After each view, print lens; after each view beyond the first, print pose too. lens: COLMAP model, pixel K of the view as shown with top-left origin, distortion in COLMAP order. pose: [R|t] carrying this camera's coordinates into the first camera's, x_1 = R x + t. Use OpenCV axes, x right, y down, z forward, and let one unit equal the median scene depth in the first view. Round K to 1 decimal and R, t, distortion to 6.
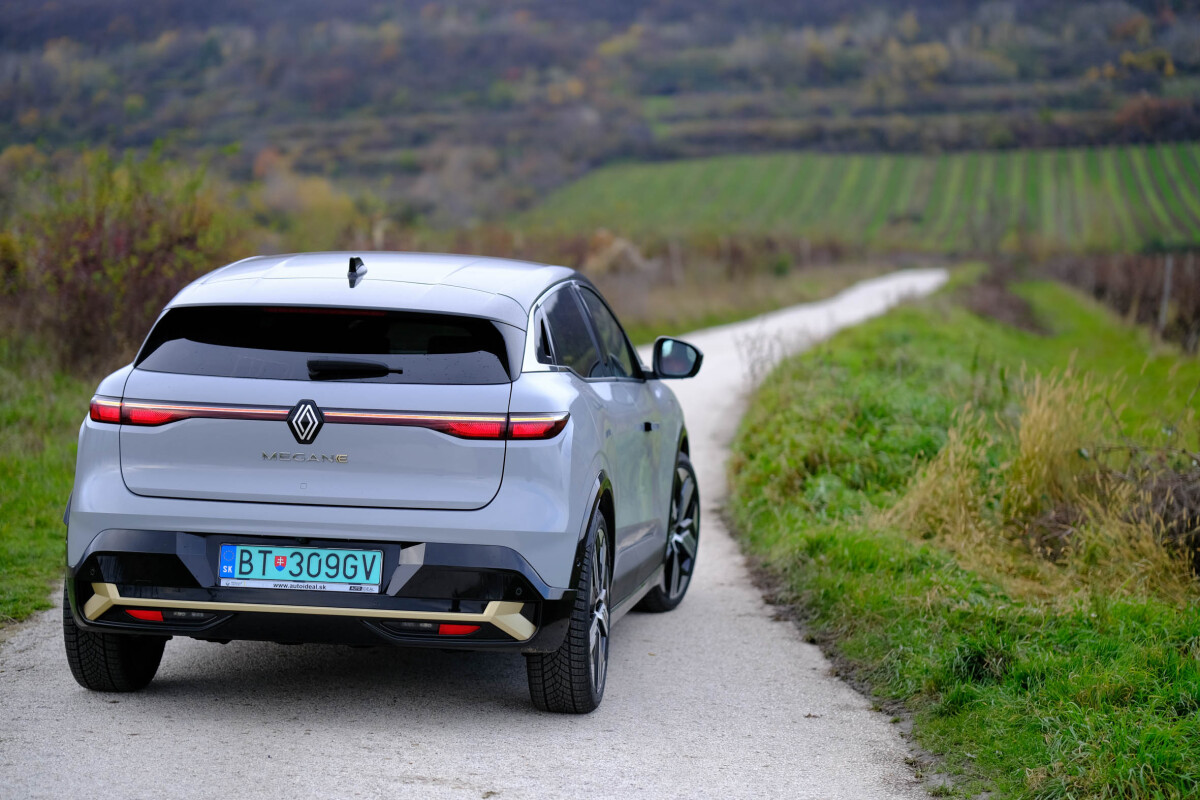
lens RADIAL K [[2964.0, 0, 598.7], [0, 2964.0, 402.3], [0, 0, 1]] dist [0.067734, 0.163061]
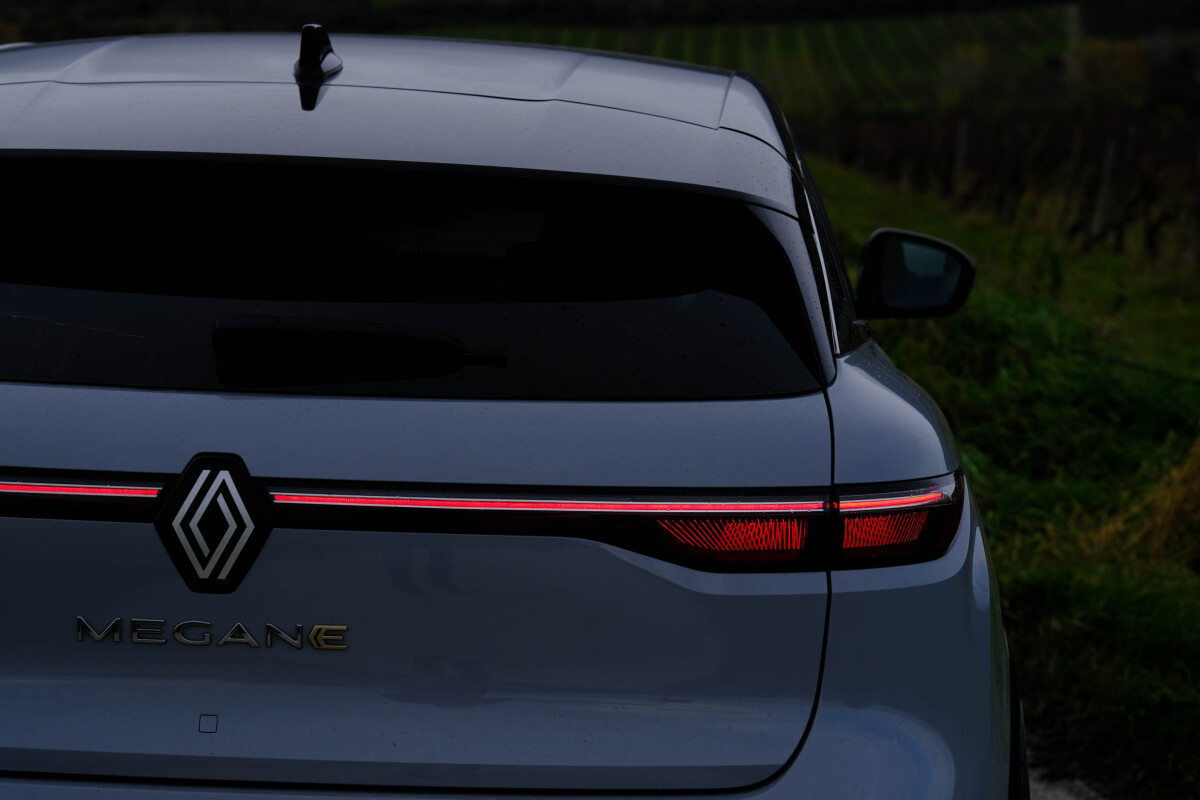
lens RADIAL K [[2765.8, 0, 601.9], [0, 2765.8, 312.4], [0, 0, 1]] dist [-0.019172, -0.274374]
pose [[0.994394, -0.003832, 0.105672, -0.088354], [0.001828, 0.999817, 0.019053, -0.021511], [-0.105725, -0.018753, 0.994219, 0.698989]]
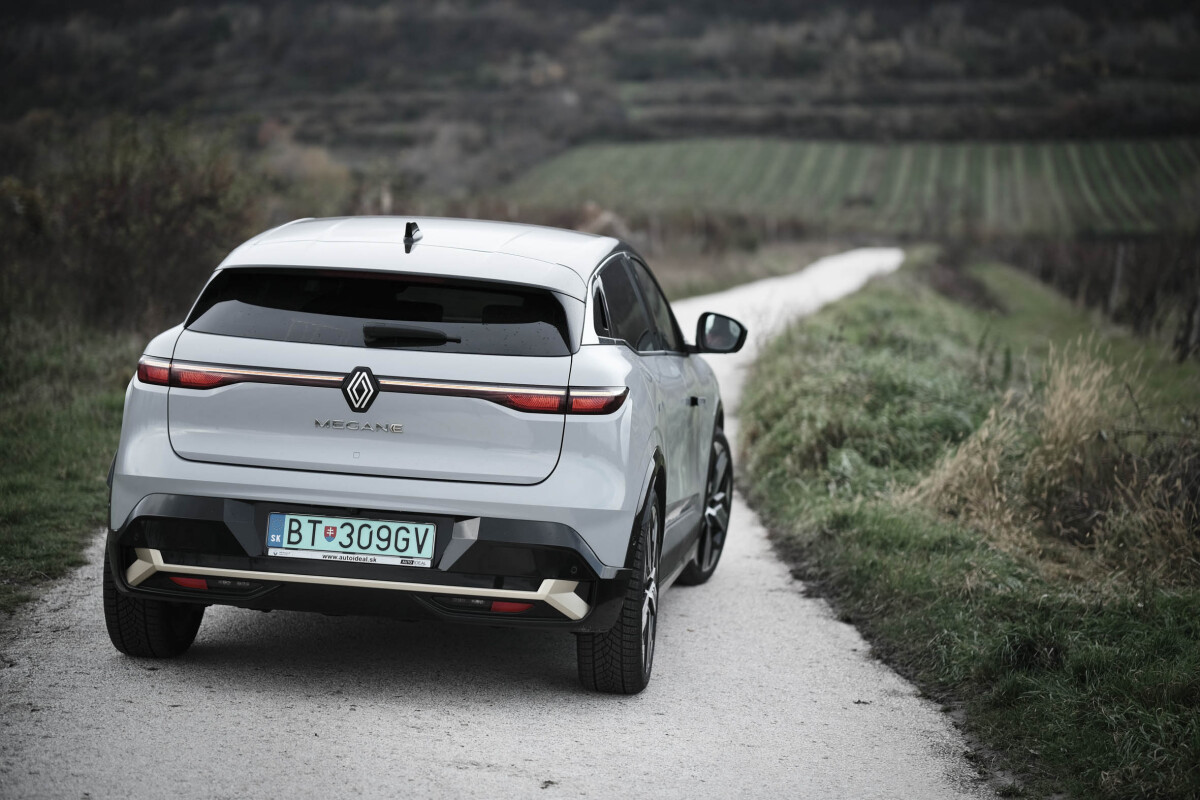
lens RADIAL K [[2727.6, 0, 601.1], [0, 2727.6, 364.3], [0, 0, 1]] dist [0.056343, 0.331796]
pose [[0.999492, 0.029320, 0.012457, -0.031118], [-0.029329, 0.999570, 0.000530, -0.004451], [-0.012437, -0.000895, 0.999922, 0.102292]]
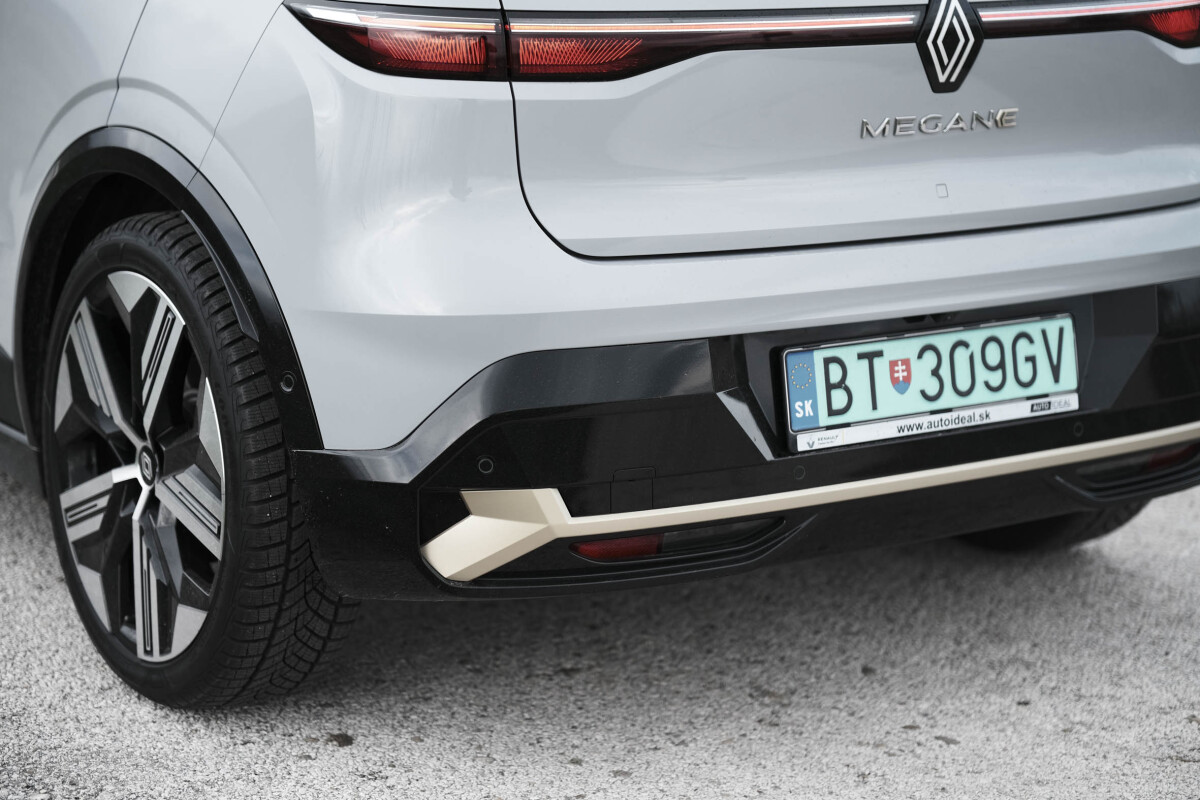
lens RADIAL K [[2964.0, 0, 598.7], [0, 2964.0, 402.3], [0, 0, 1]] dist [0.067734, 0.163061]
pose [[0.753040, -0.163324, 0.637382, -0.412159], [0.025207, 0.975153, 0.220093, -0.037166], [-0.657492, -0.149672, 0.738446, 0.710714]]
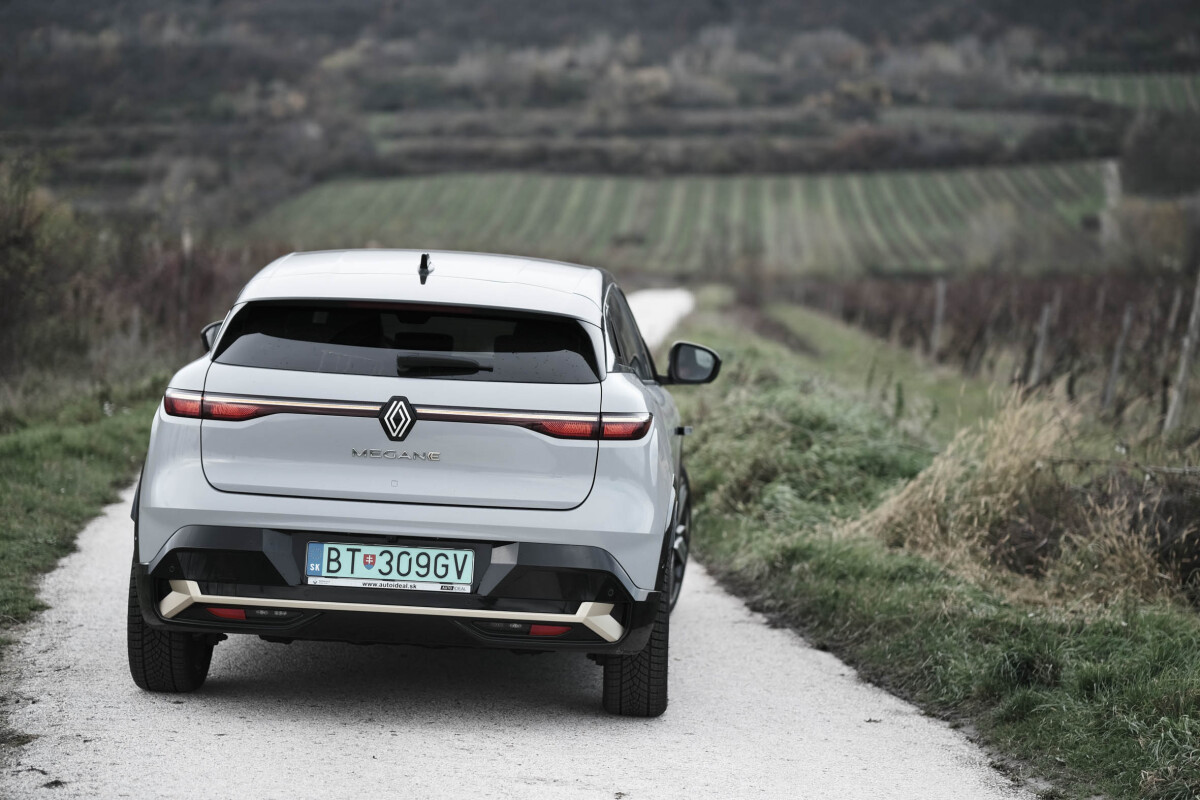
lens RADIAL K [[2964.0, 0, 598.7], [0, 2964.0, 402.3], [0, 0, 1]] dist [0.067734, 0.163061]
pose [[0.994985, 0.015375, 0.098836, -0.129358], [-0.014761, 0.999867, -0.006943, 0.007050], [-0.098930, 0.005449, 0.995079, 0.012465]]
